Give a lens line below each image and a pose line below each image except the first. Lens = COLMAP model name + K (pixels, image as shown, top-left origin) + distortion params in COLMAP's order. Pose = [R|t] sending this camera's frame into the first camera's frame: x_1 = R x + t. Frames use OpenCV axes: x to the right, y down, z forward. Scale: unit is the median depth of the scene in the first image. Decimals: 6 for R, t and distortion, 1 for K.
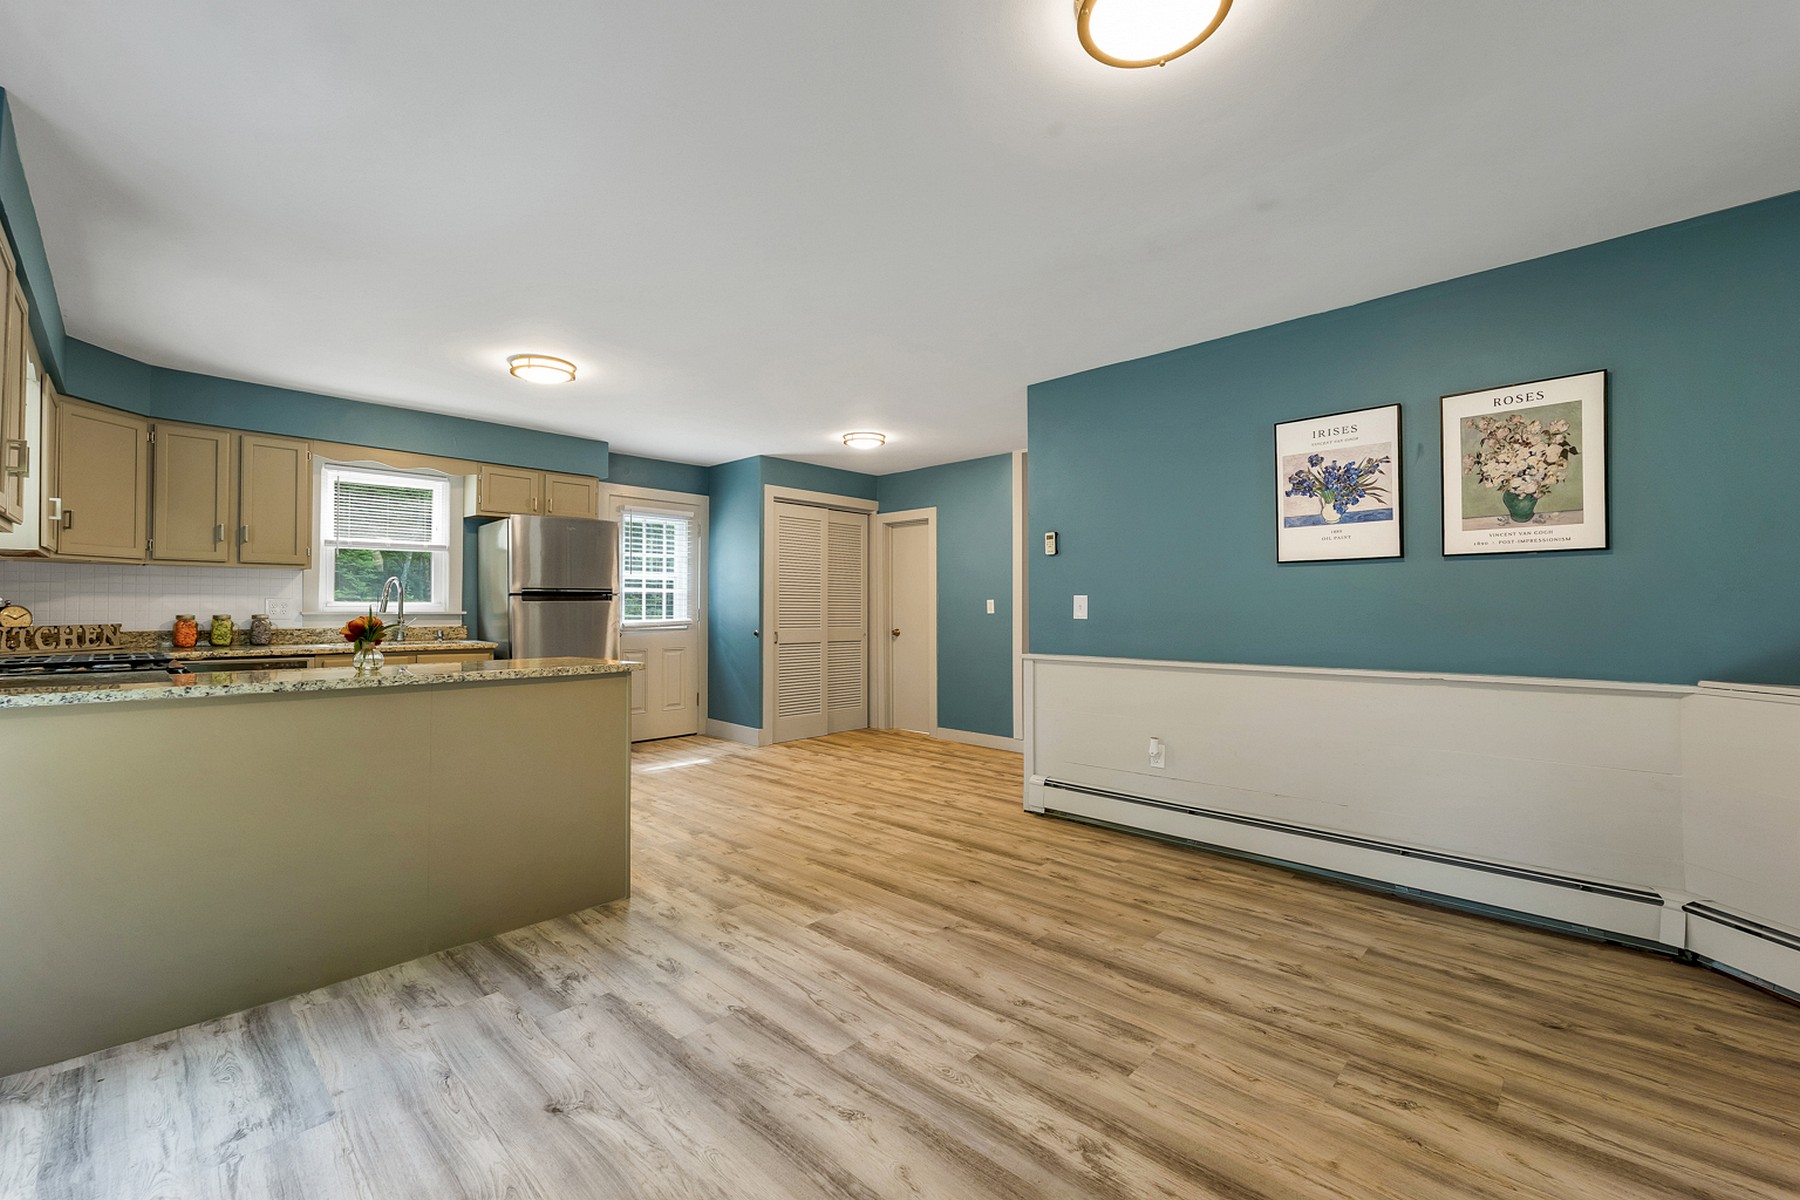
lens RADIAL K [[739.5, 0, 903.2], [0, 739.5, 598.7], [0, 0, 1]] dist [-0.001224, 0.000114]
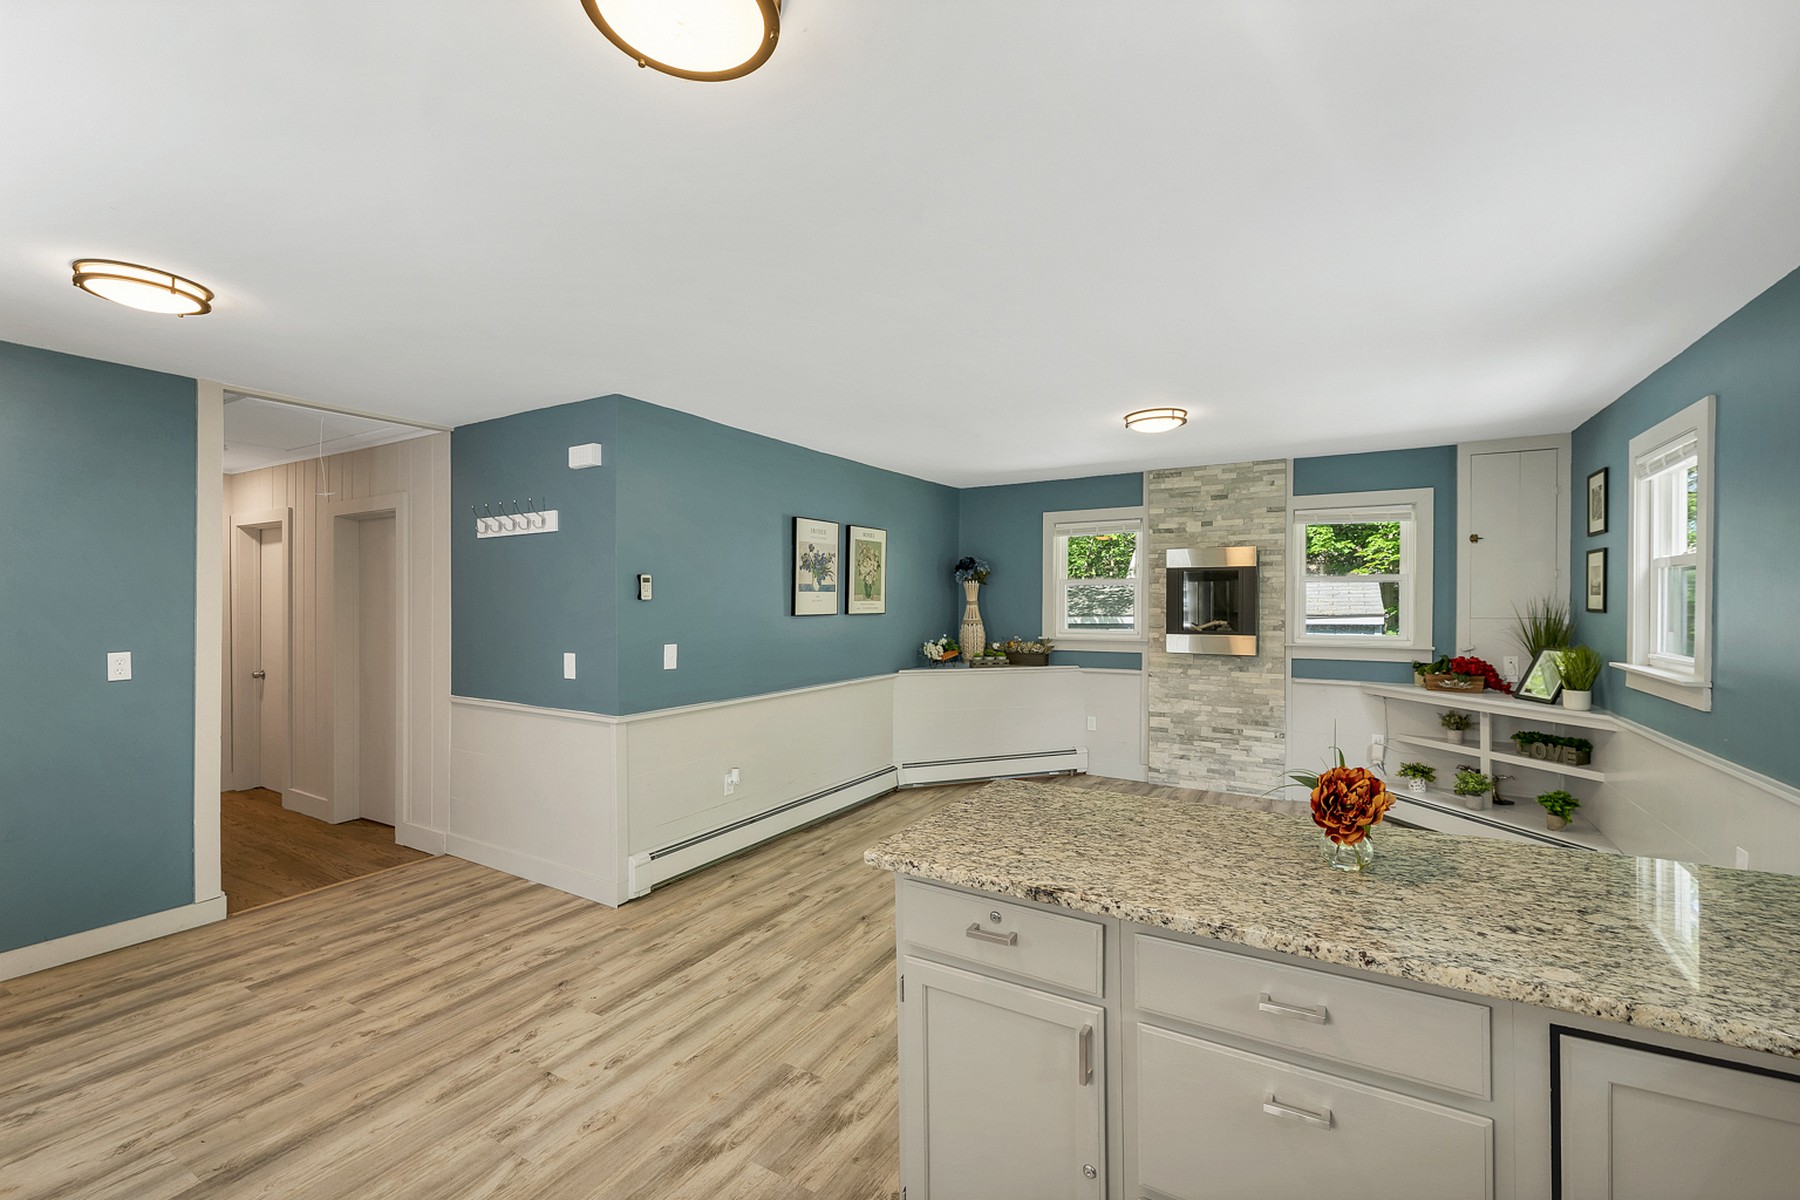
lens RADIAL K [[739.5, 0, 905.2], [0, 739.5, 605.4], [0, 0, 1]] dist [-0.001224, 0.000114]
pose [[-0.221172, -0.000701, 0.975235, -0.902228], [-0.013377, 0.999908, -0.002316, -0.067508], [-0.975143, -0.013558, -0.221161, 1.100382]]
